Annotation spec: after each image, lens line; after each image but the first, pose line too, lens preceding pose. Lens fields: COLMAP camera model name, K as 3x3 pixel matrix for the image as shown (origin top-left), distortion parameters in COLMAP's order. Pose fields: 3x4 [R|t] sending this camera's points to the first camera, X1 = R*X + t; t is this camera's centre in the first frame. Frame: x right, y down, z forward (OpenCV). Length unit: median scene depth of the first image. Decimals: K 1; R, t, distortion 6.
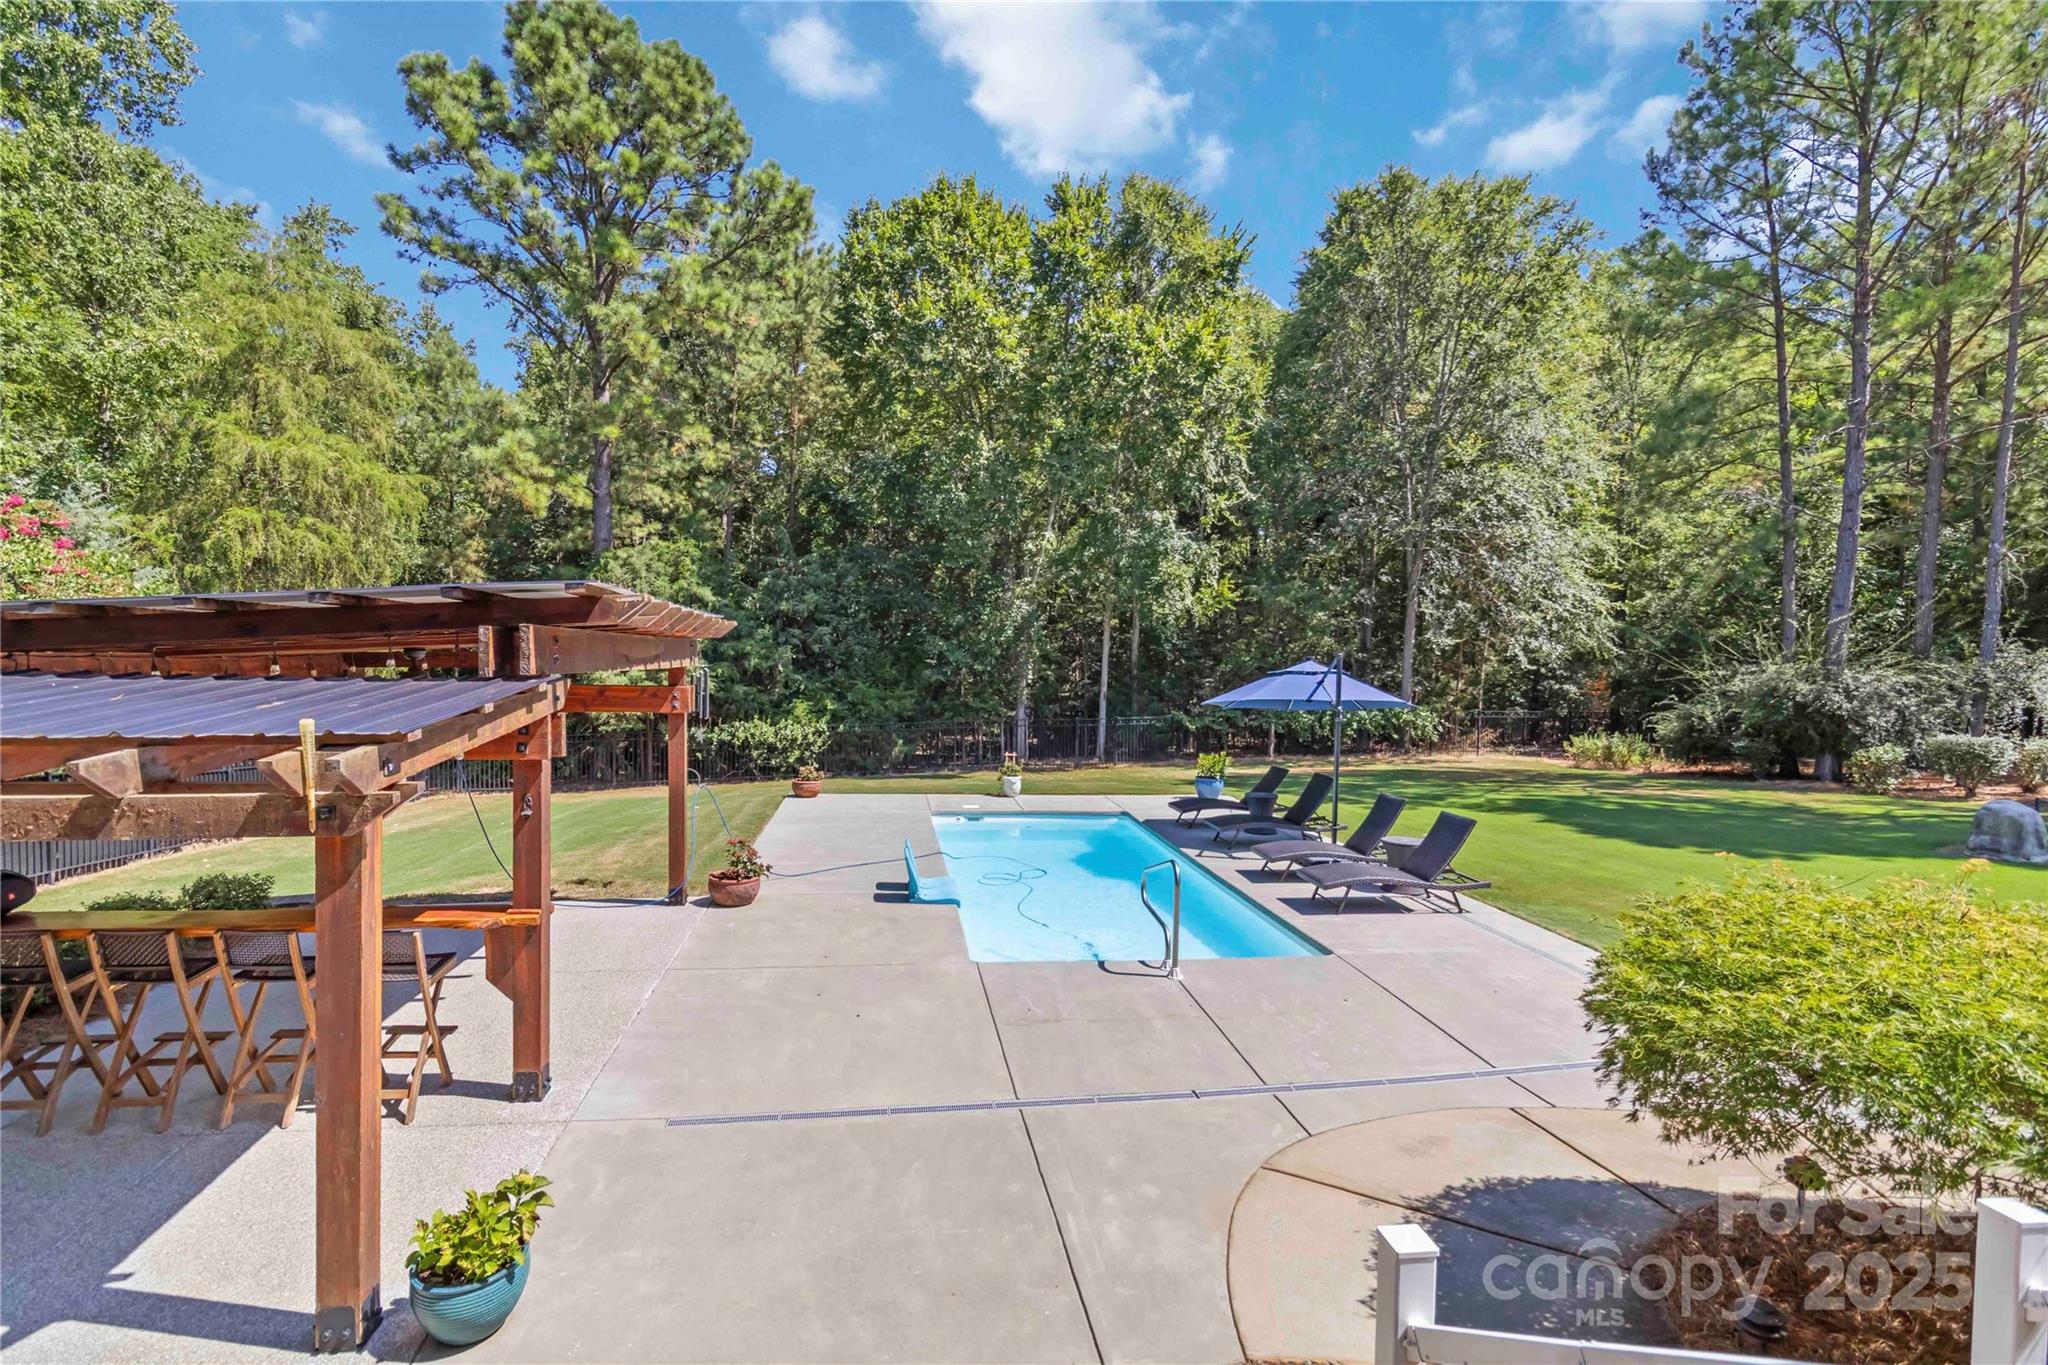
lens RADIAL K [[960.0, 0, 1019.8], [0, 960.0, 688.6], [0, 0, 1]] dist [-0.001063, 0.000854]
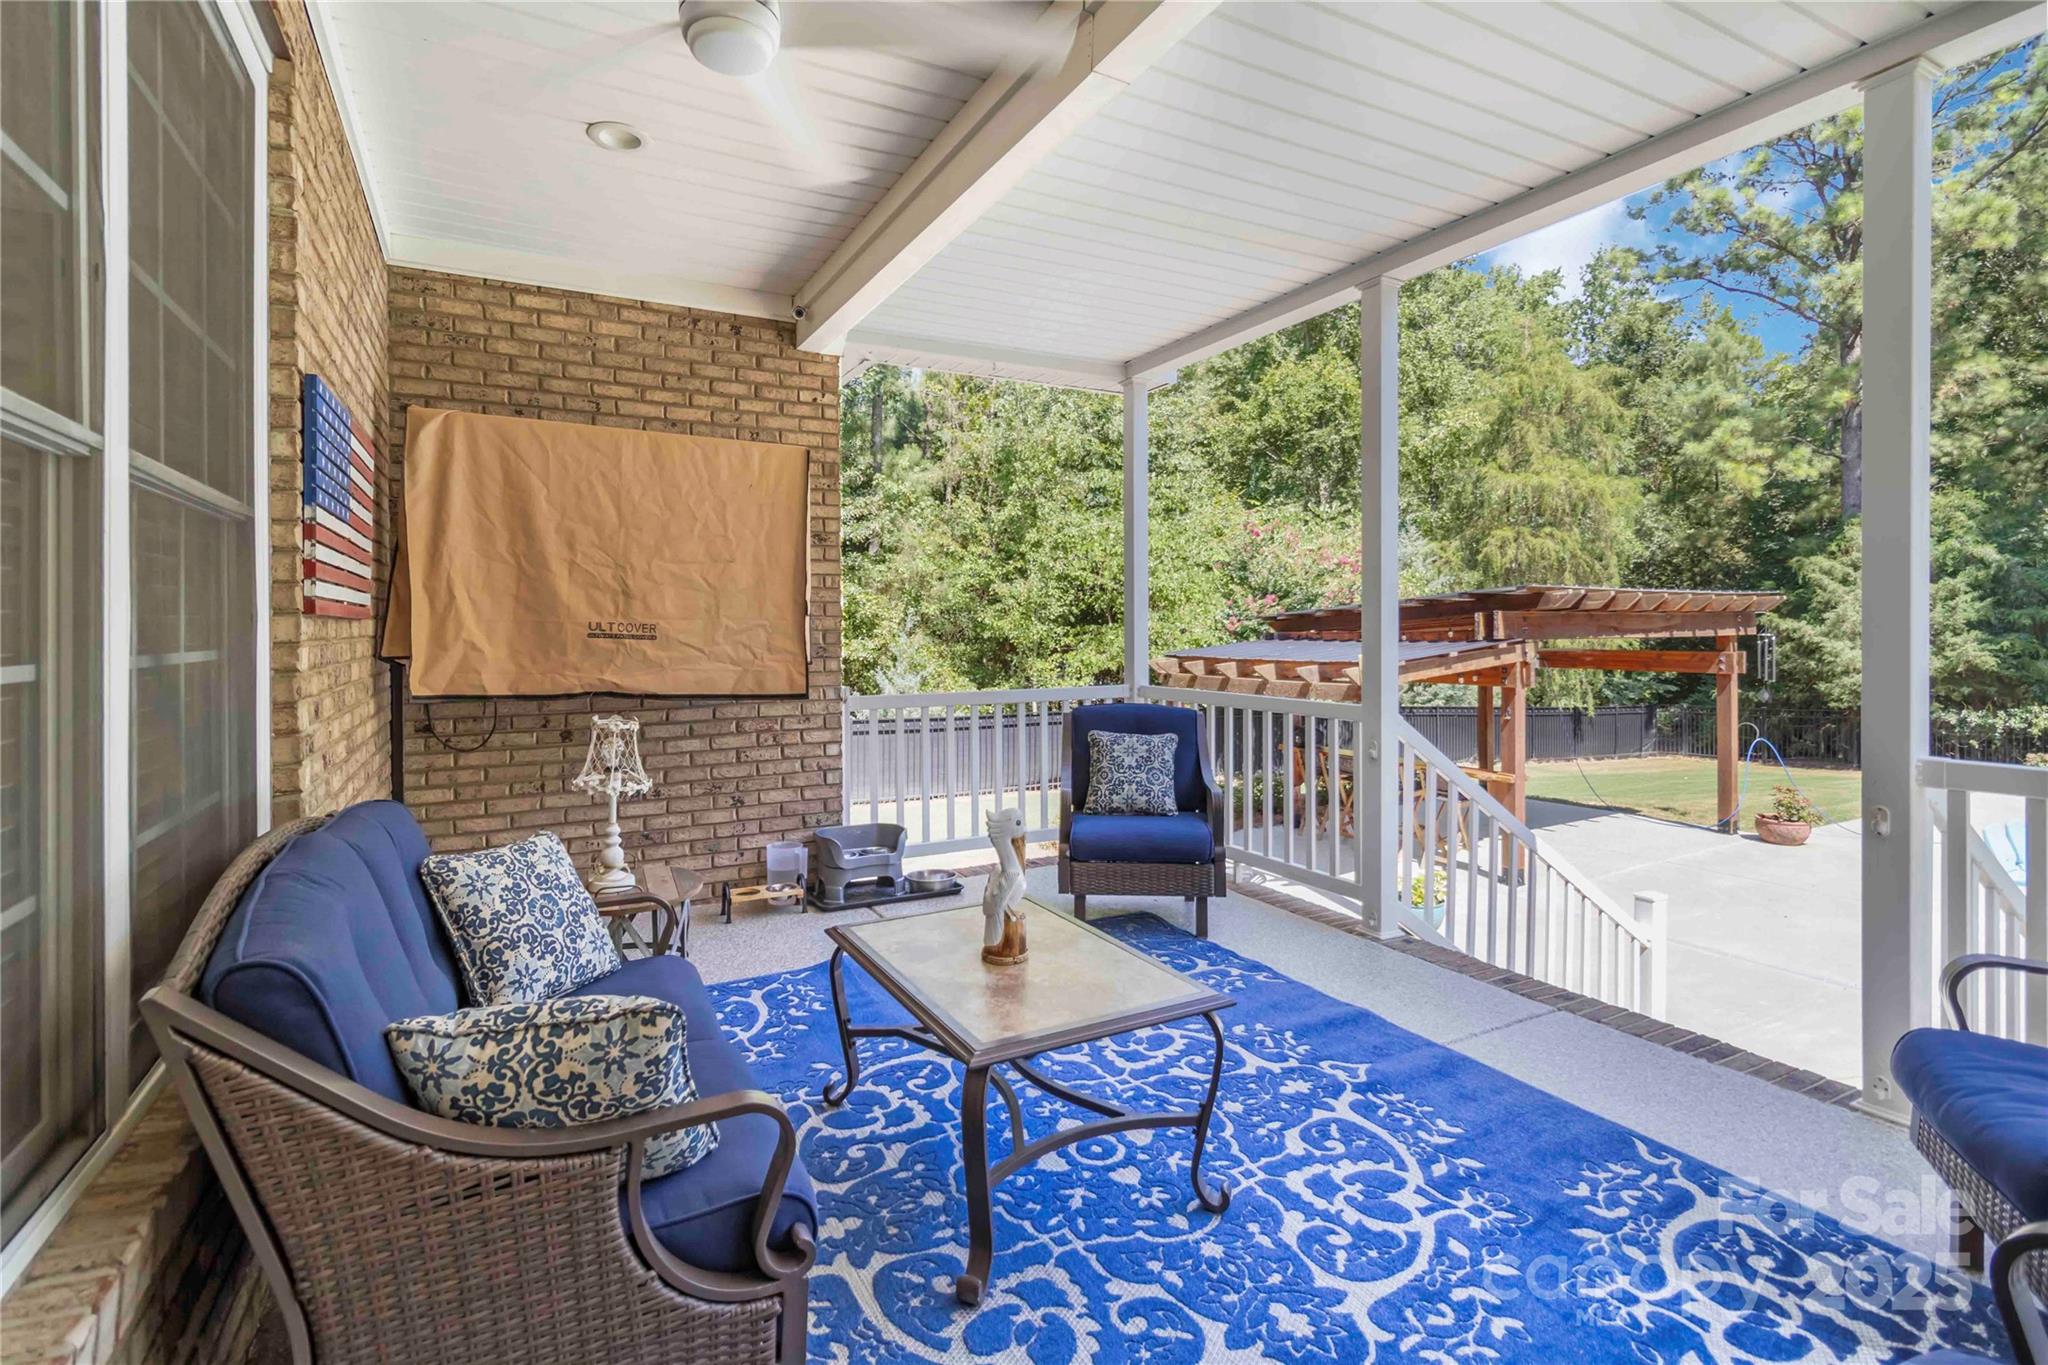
lens RADIAL K [[954.8, 0, 1015.5], [0, 954.8, 641.1], [0, 0, 1]] dist [0.000285, 0.000169]
pose [[0.340872, -0.008853, -0.940068, 0.172114], [-0.016756, 0.999740, -0.015491, 0.006659], [0.939960, 0.021032, 0.340635, -0.091983]]
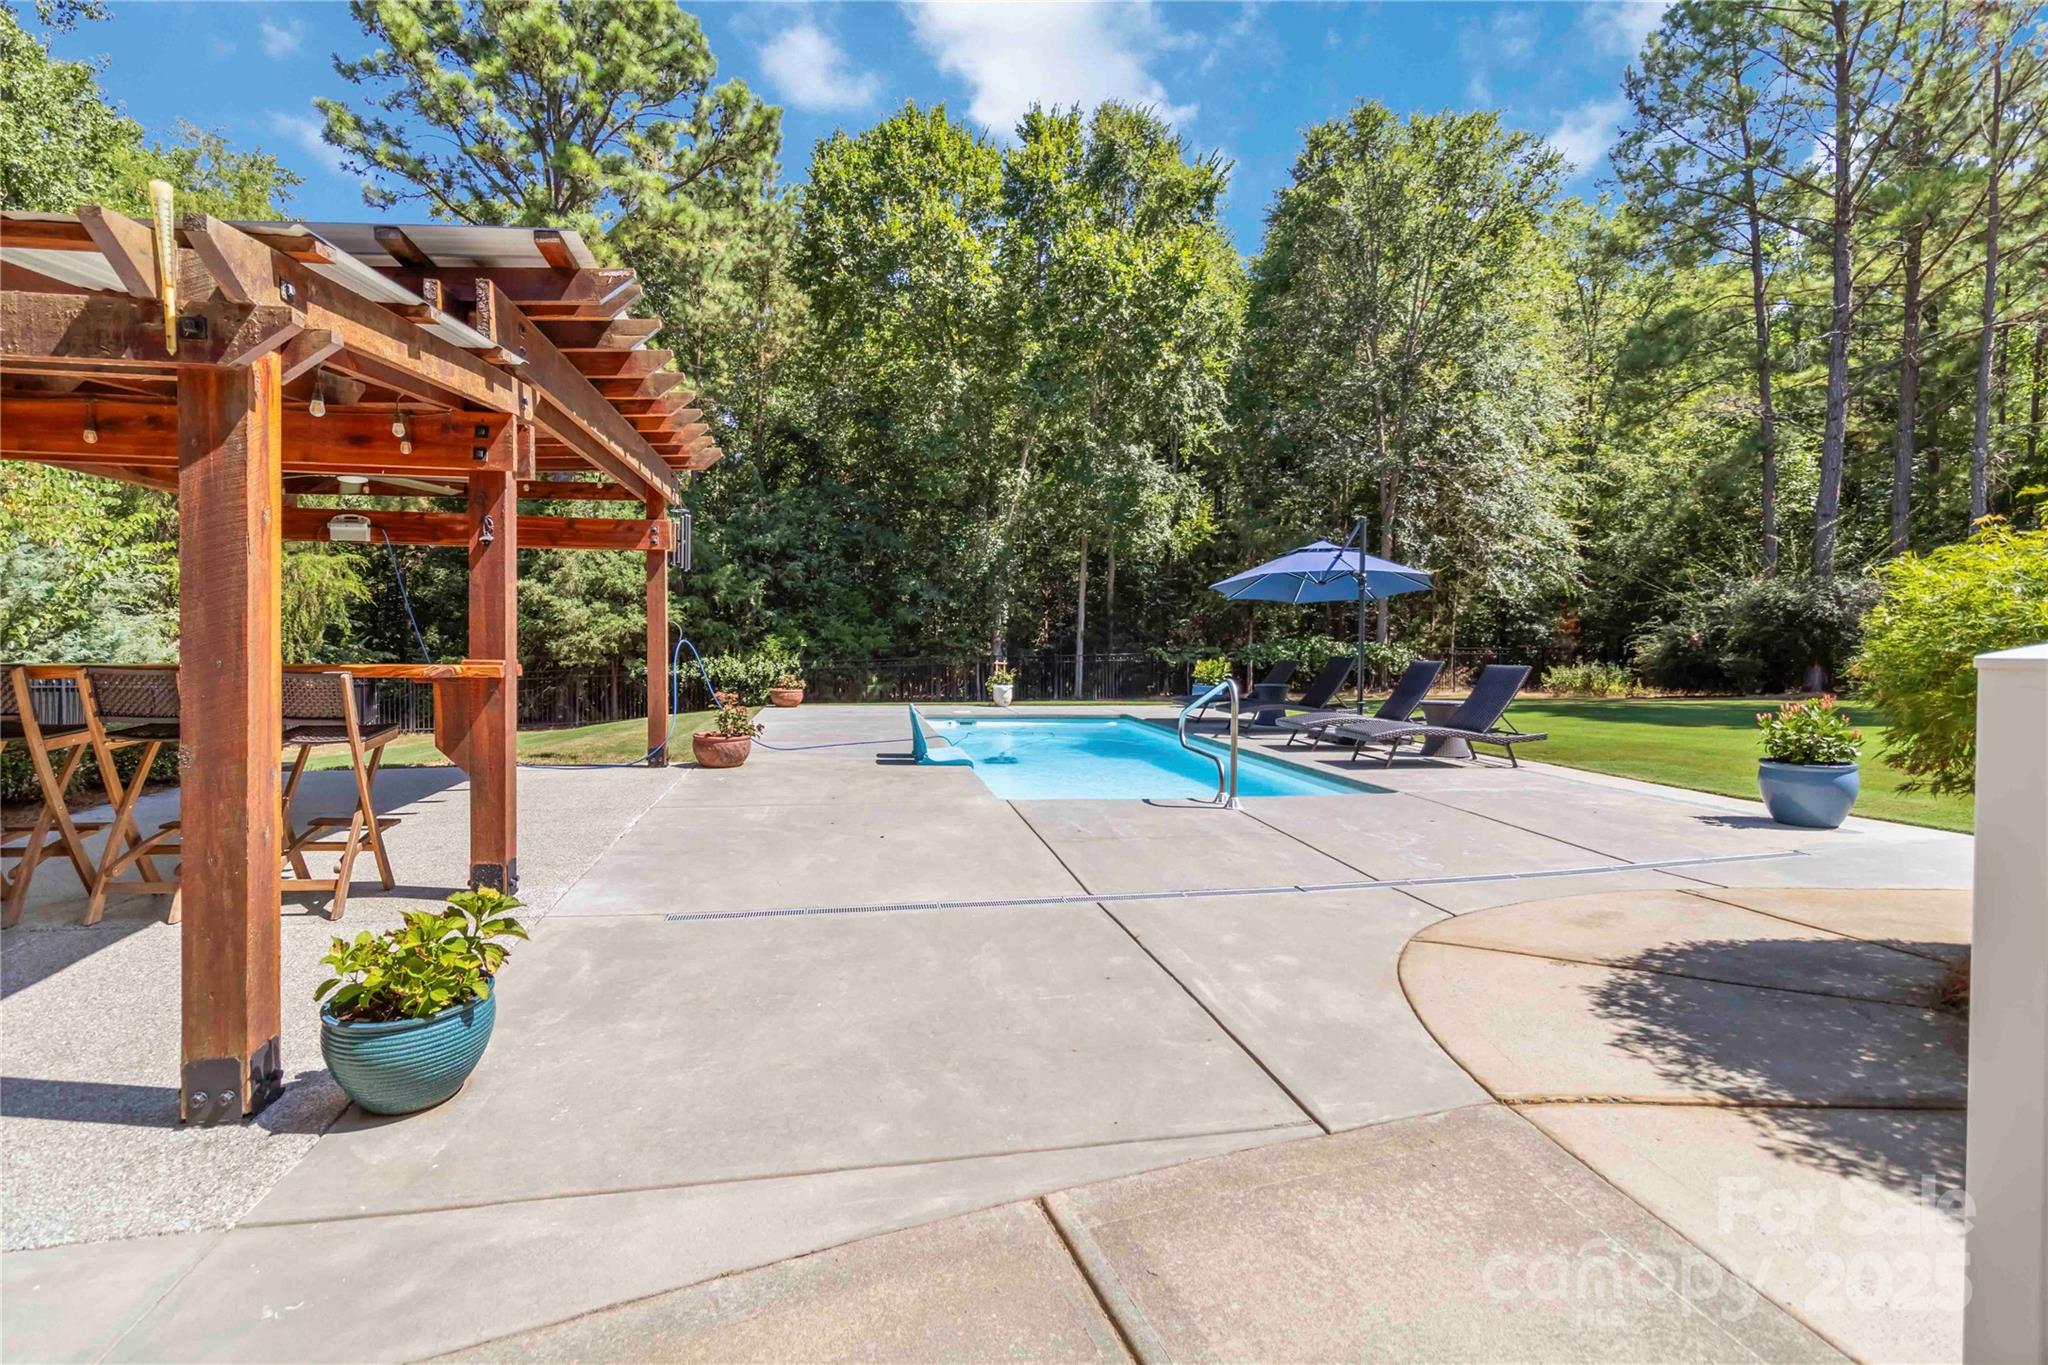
lens RADIAL K [[943.5, 0, 1013.6], [0, 943.5, 661.6], [0, 0, 1]] dist [0.002615, -0.000617]
pose [[0.999210, -0.011076, 0.038178, -0.022104], [0.011515, 0.999870, -0.011297, 0.052444], [-0.038048, 0.011728, 0.999207, 0.041319]]
